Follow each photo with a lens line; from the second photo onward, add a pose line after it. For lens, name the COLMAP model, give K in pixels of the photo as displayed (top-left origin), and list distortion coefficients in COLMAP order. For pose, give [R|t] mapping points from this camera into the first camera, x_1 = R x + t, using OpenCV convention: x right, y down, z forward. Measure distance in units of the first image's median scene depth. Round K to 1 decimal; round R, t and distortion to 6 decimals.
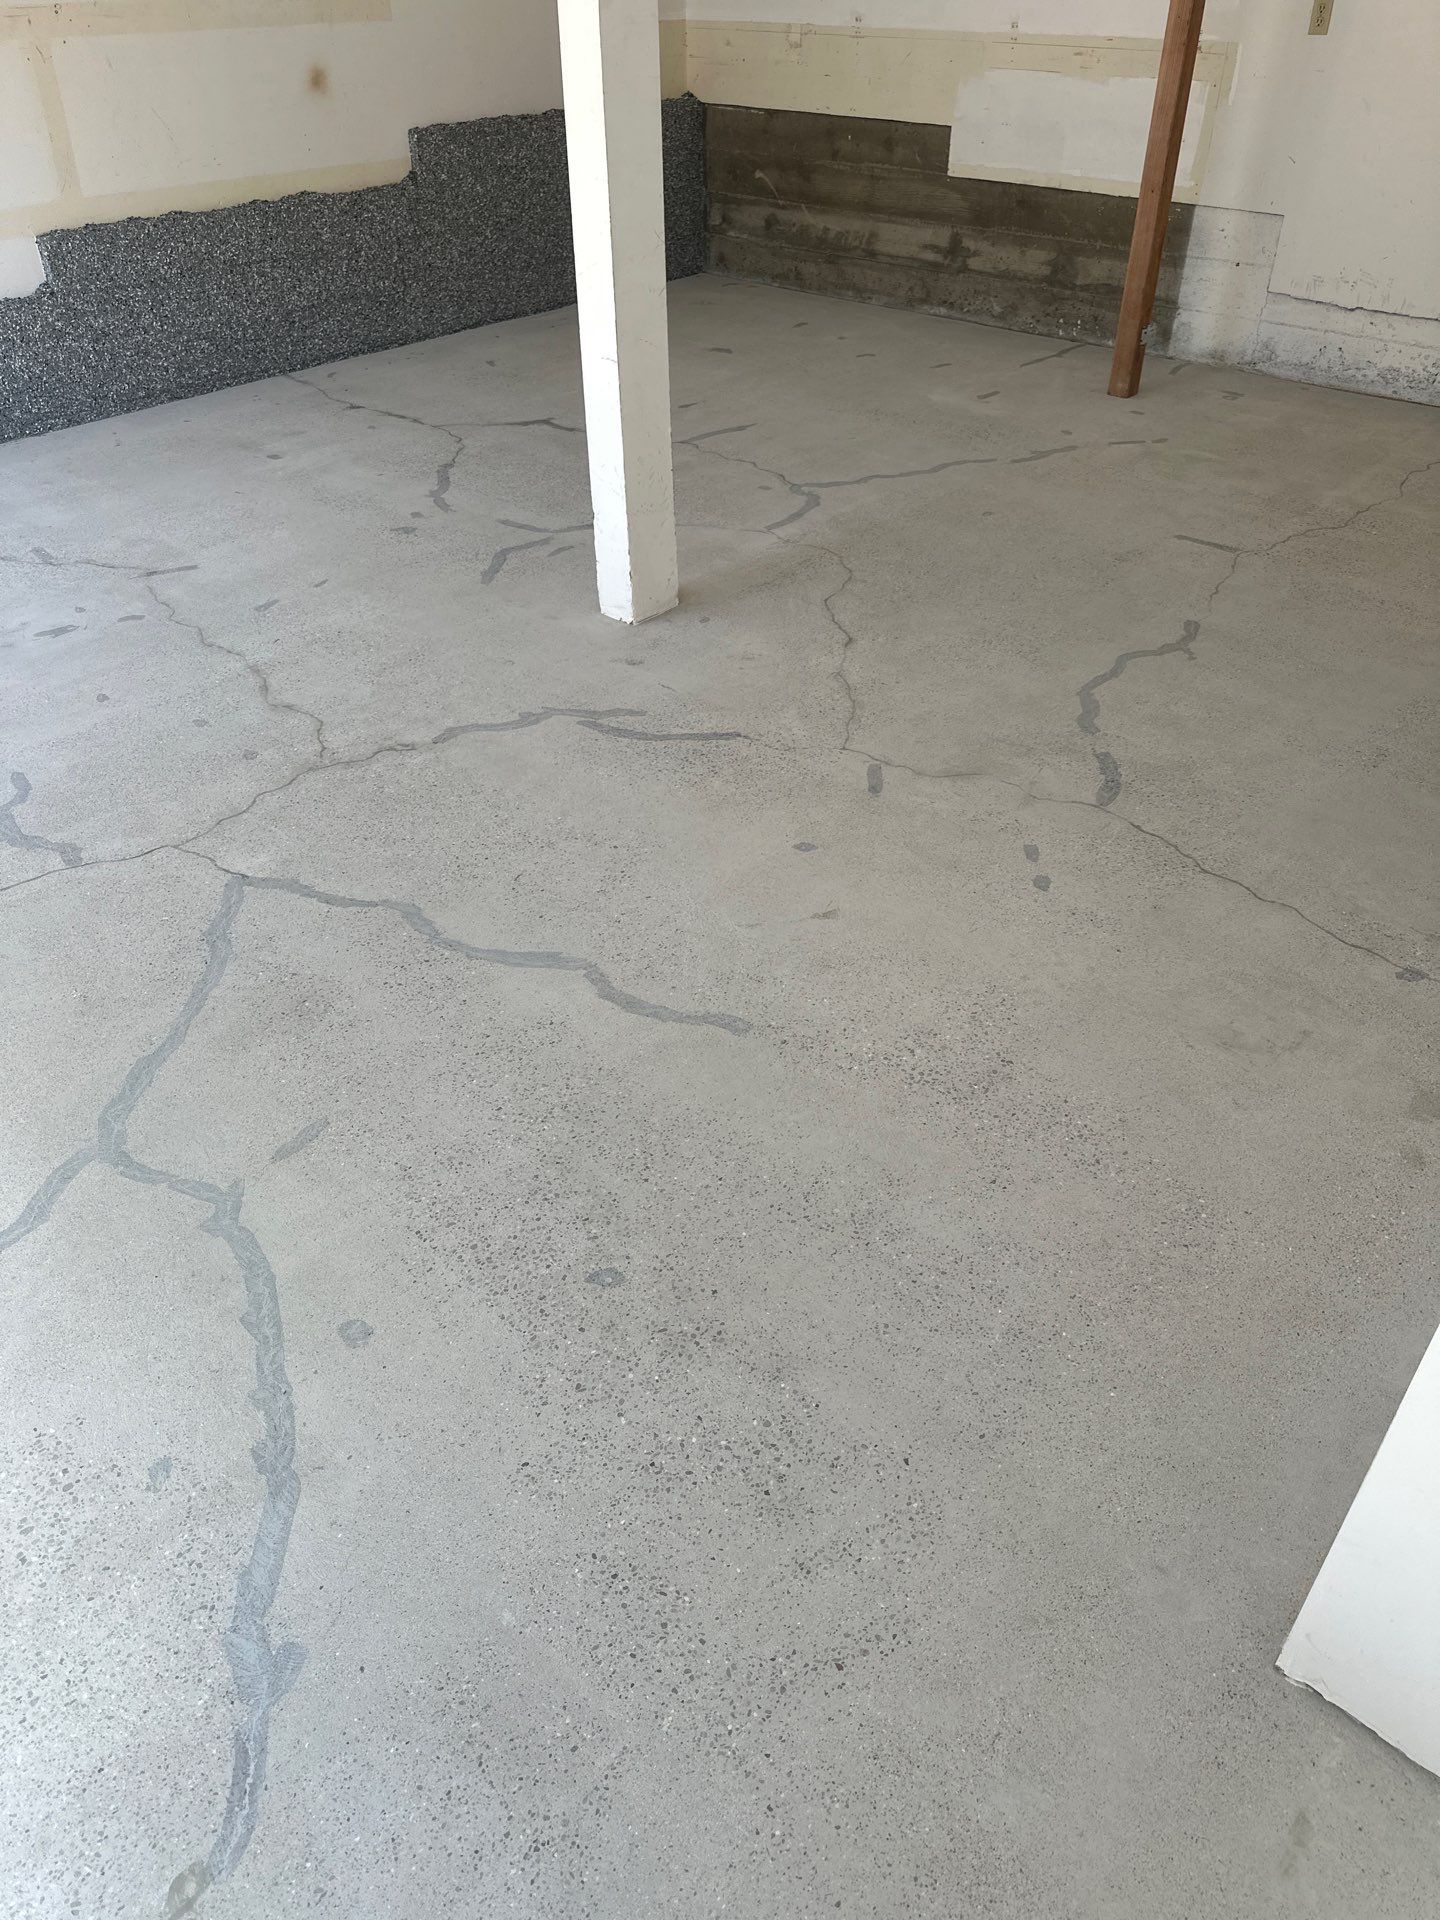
lens RADIAL K [[1331.3, 0, 720.0], [0, 1331.3, 960.0], [0, 0, 1]] dist [0.028778, -0.035880]
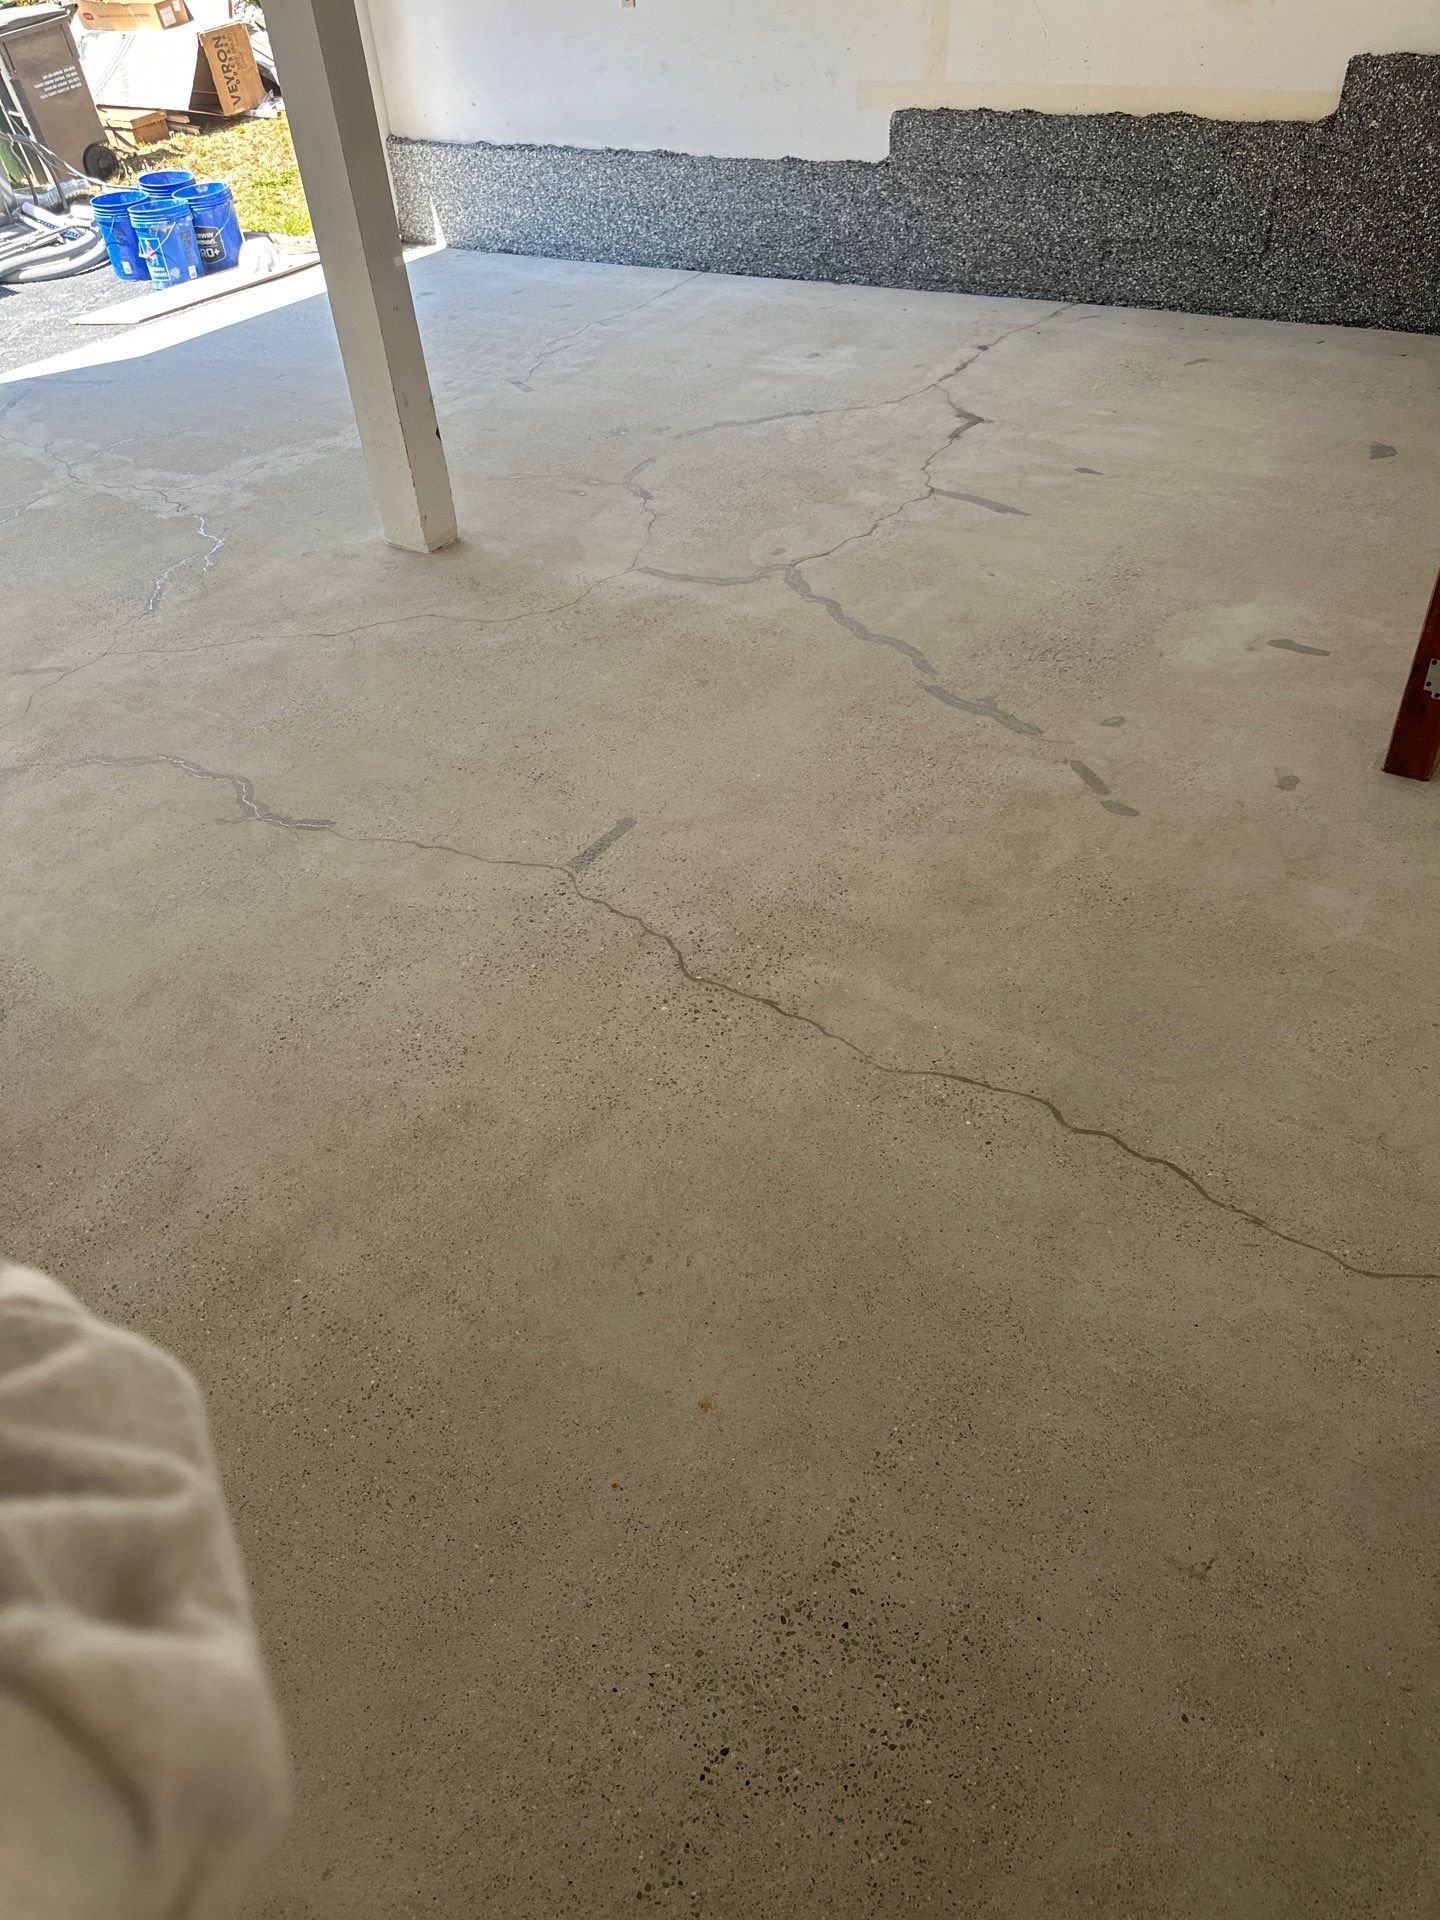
lens RADIAL K [[1385.1, 0, 720.0], [0, 1385.1, 960.0], [0, 0, 1]] dist [0.021602, -0.024073]
pose [[0.122316, 0.628767, -0.767913, 0.678987], [-0.546212, 0.688656, 0.476870, -0.457923], [0.828668, 0.361115, 0.427674, 0.561016]]
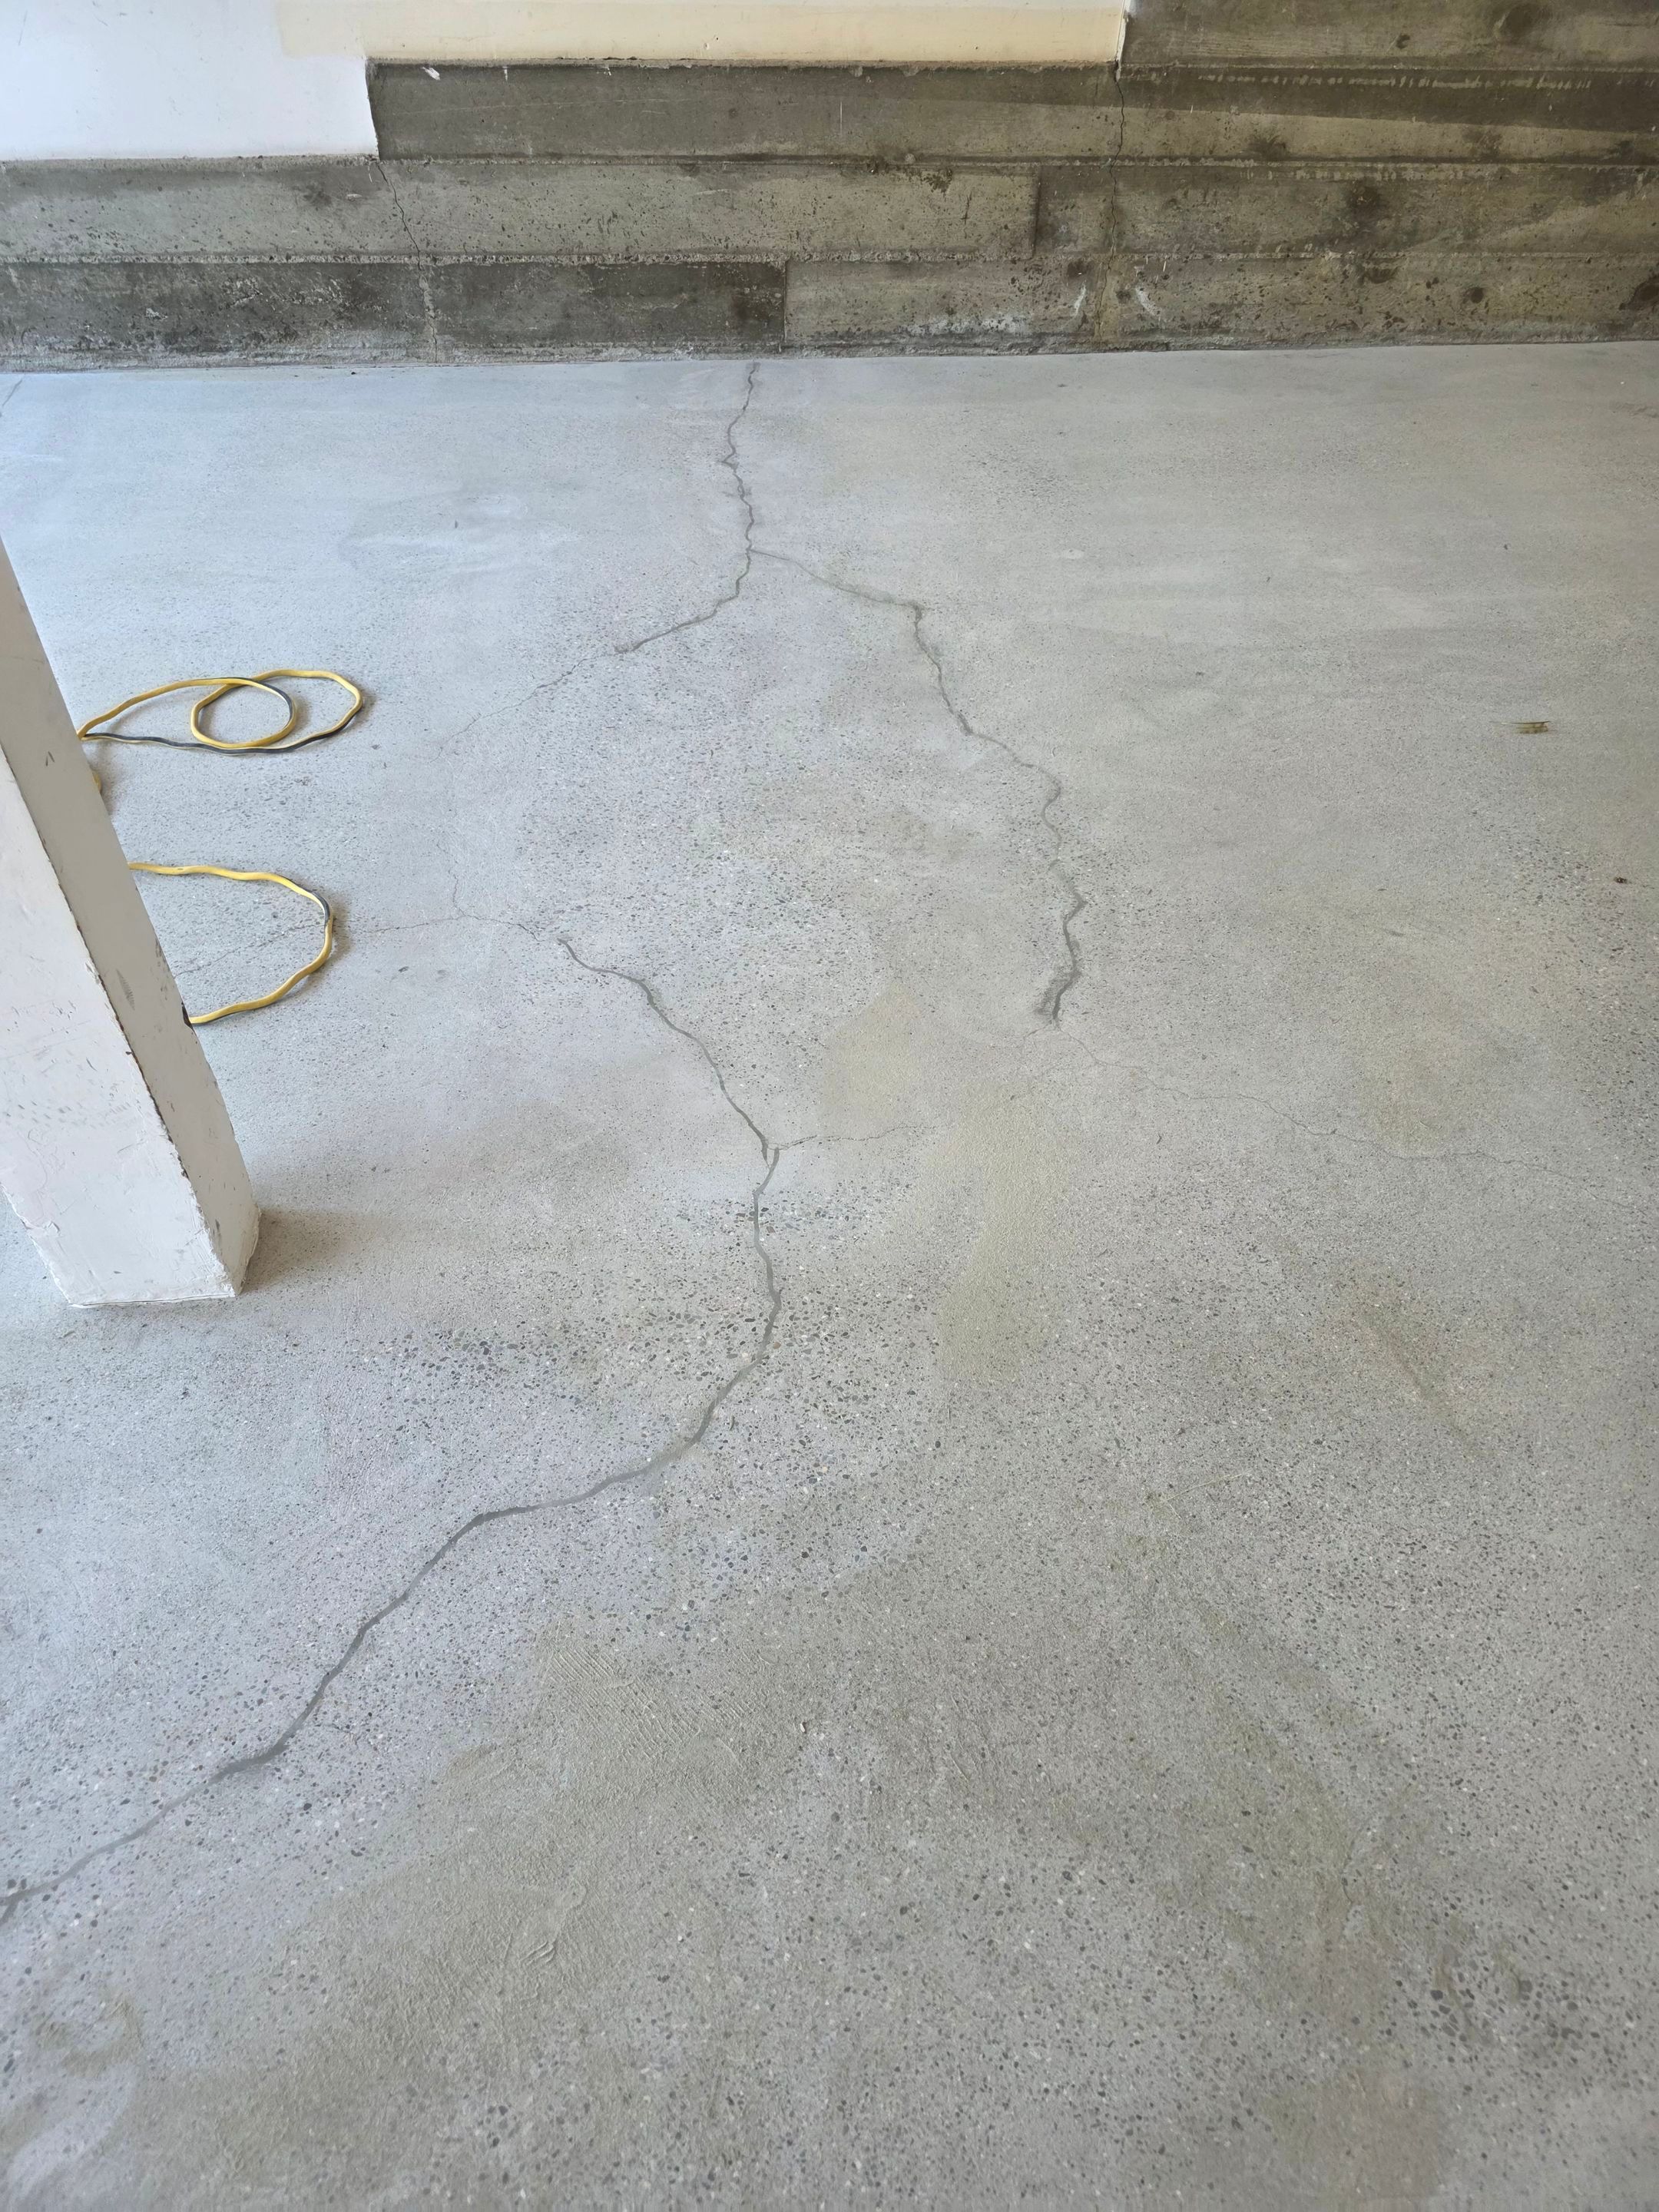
lens RADIAL K [[1493.1, 0, 830.1], [0, 1493.1, 1093.8], [0, 0, 1]] dist [0.000989, -0.006893]
pose [[0.720396, 0.495844, -0.484941, 0.187995], [-0.434918, 0.867611, 0.241032, -0.336626], [0.540255, 0.037271, 0.840675, 0.481245]]
